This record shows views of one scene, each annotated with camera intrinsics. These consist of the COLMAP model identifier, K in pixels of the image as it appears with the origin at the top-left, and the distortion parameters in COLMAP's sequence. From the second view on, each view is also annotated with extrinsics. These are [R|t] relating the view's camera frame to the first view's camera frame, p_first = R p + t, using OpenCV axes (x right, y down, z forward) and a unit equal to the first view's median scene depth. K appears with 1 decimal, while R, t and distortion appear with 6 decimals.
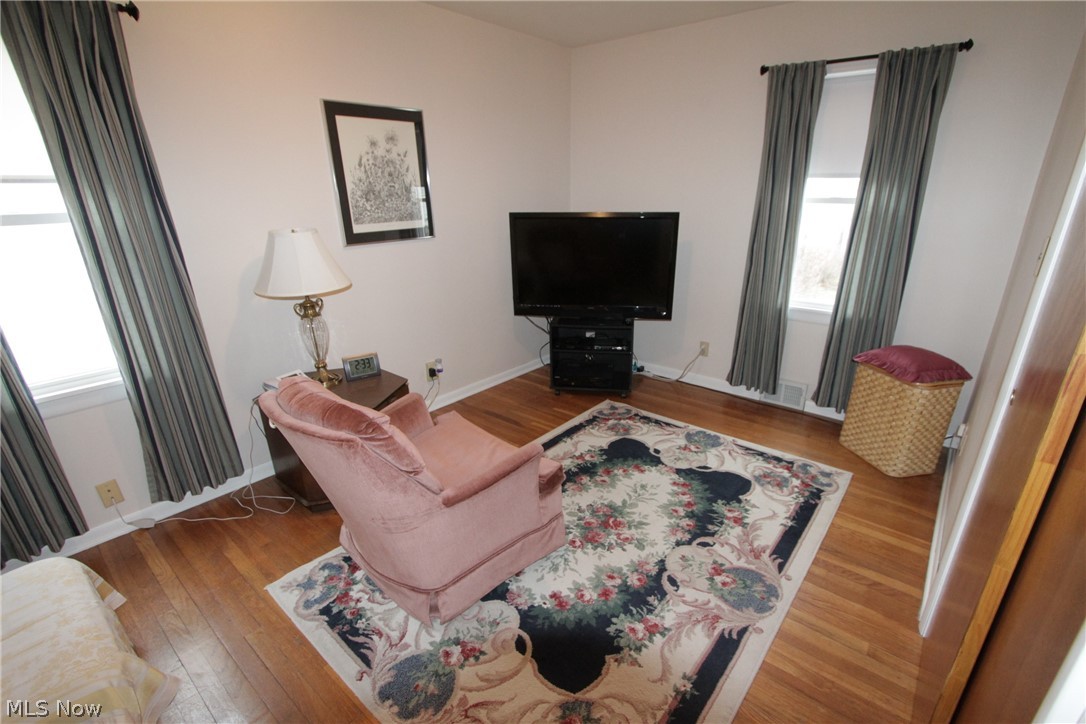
lens RADIAL K [[500.8, 0, 555.9], [0, 500.8, 384.0], [0, 0, 1]] dist [-0.019139, 0.001725]
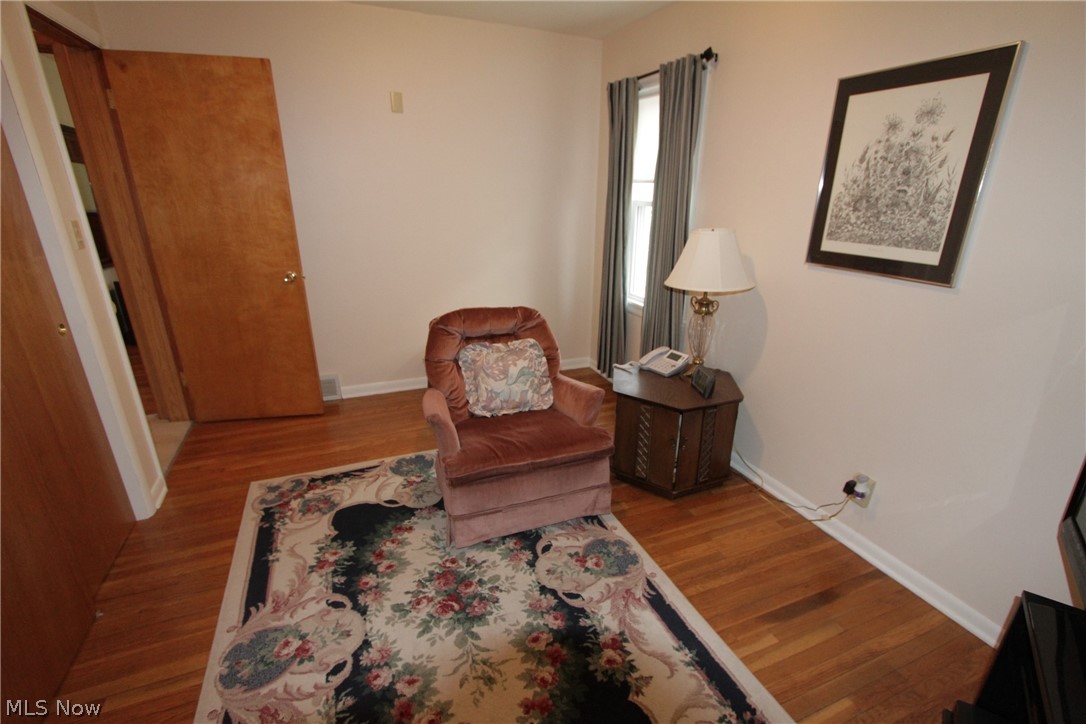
lens RADIAL K [[500.8, 0, 555.9], [0, 500.8, 384.0], [0, 0, 1]] dist [-0.019139, 0.001725]
pose [[-0.458022, 0.321201, -0.828882, 0.596102], [-0.339671, 0.798445, 0.497101, -0.466969], [0.821486, 0.509231, -0.256602, 1.185947]]
